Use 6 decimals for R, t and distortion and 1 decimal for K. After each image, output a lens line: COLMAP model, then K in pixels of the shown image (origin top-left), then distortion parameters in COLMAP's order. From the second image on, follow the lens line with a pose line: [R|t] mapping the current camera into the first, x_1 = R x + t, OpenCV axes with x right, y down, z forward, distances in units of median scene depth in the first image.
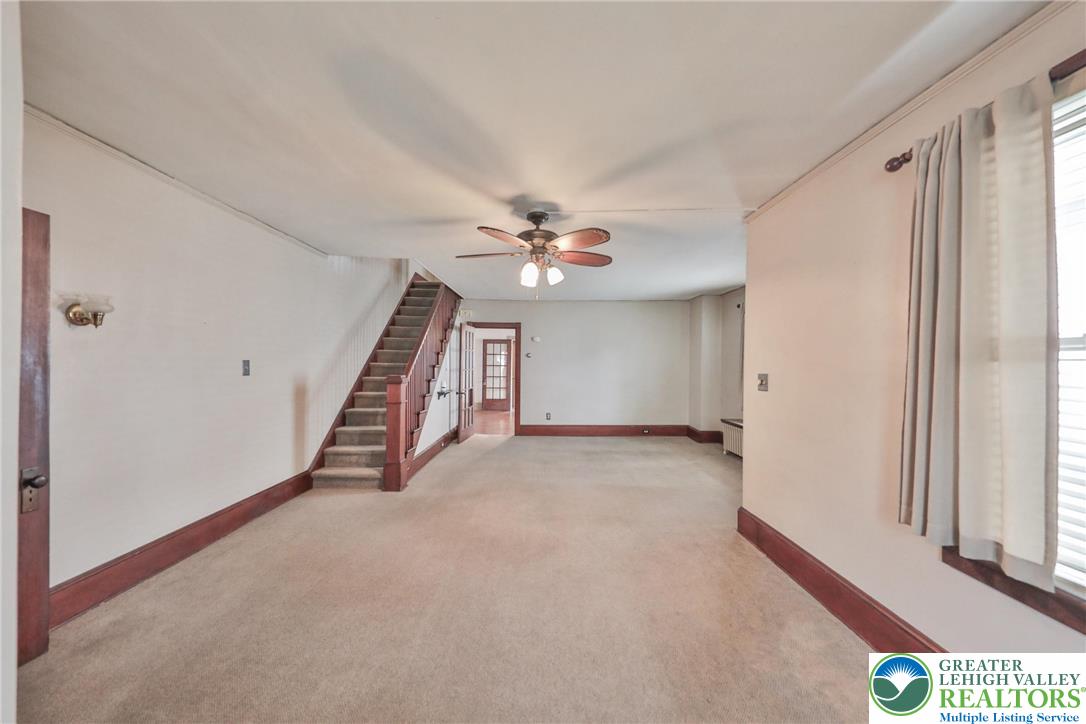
lens RADIAL K [[368.8, 0, 543.2], [0, 368.8, 366.7], [0, 0, 1]] dist [0.001612, 0.000510]
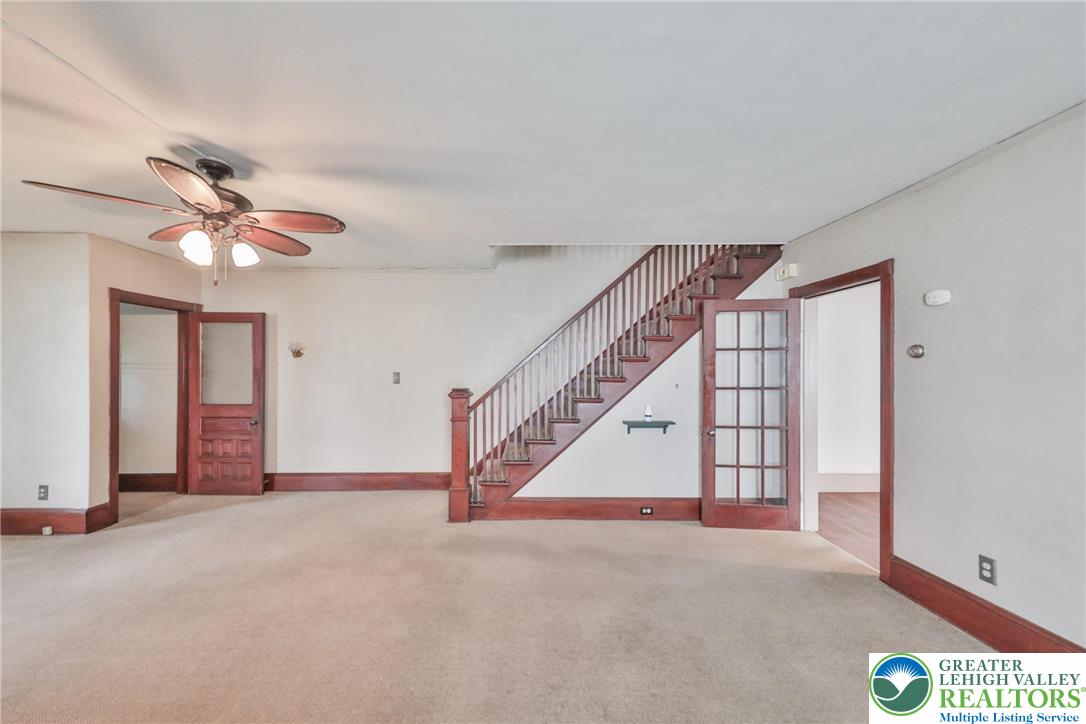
lens RADIAL K [[397.0, 0, 527.3], [0, 397.0, 371.2], [0, 0, 1]] dist [0.006213, -0.000539]
pose [[0.009293, -0.013410, -0.999867, 0.318062], [-0.013054, 0.999823, -0.013531, -0.004125], [0.999872, 0.013178, 0.009117, 0.669944]]
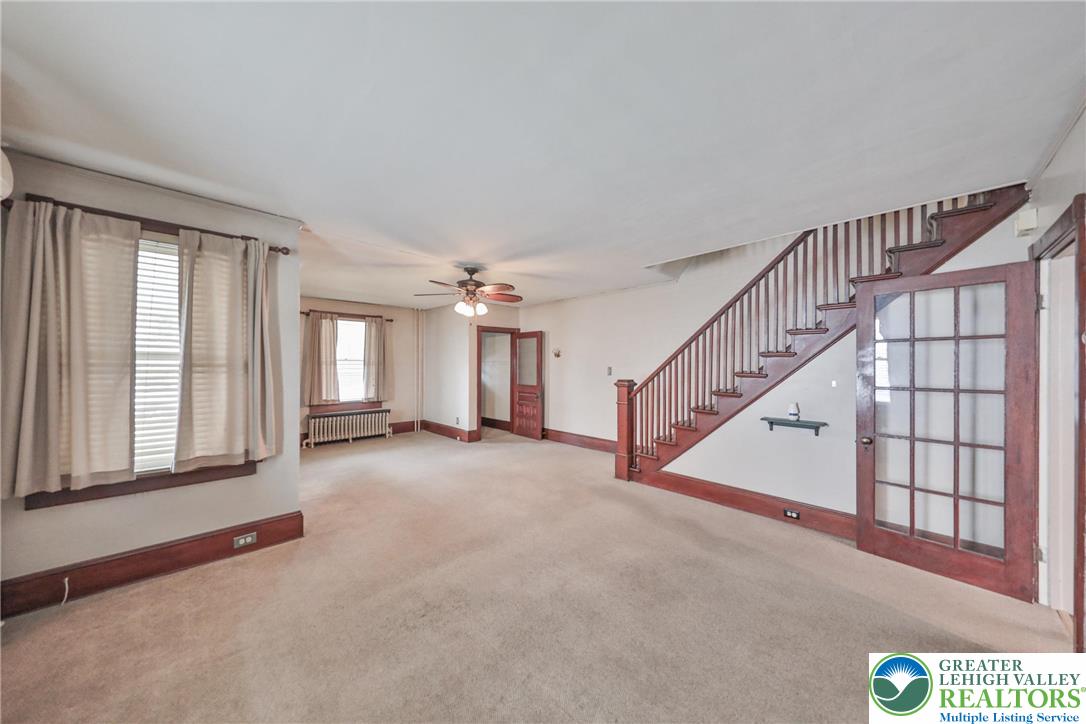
lens RADIAL K [[354.7, 0, 548.3], [0, 354.7, 363.8], [0, 0, 1]] dist [-0.007071, -0.000124]
pose [[-0.711788, -0.016630, -0.702197, 0.323955], [-0.019527, 0.999802, -0.003884, -0.010072], [0.702123, 0.010947, -0.711972, 0.948358]]
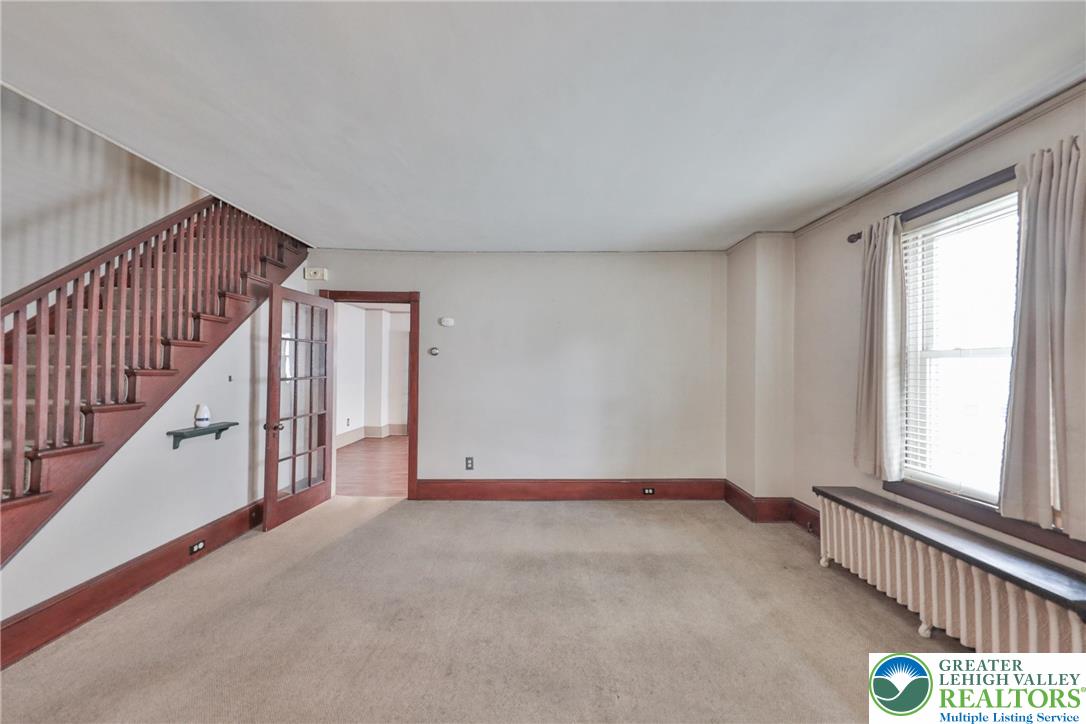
lens RADIAL K [[397.0, 0, 541.1], [0, 397.0, 362.4], [0, 0, 1]] dist [0.006213, -0.000539]
pose [[0.999971, -0.002033, 0.007383, 0.119045], [0.002185, 0.999785, -0.020615, -0.002204], [-0.007340, 0.020631, 0.999760, 0.420369]]
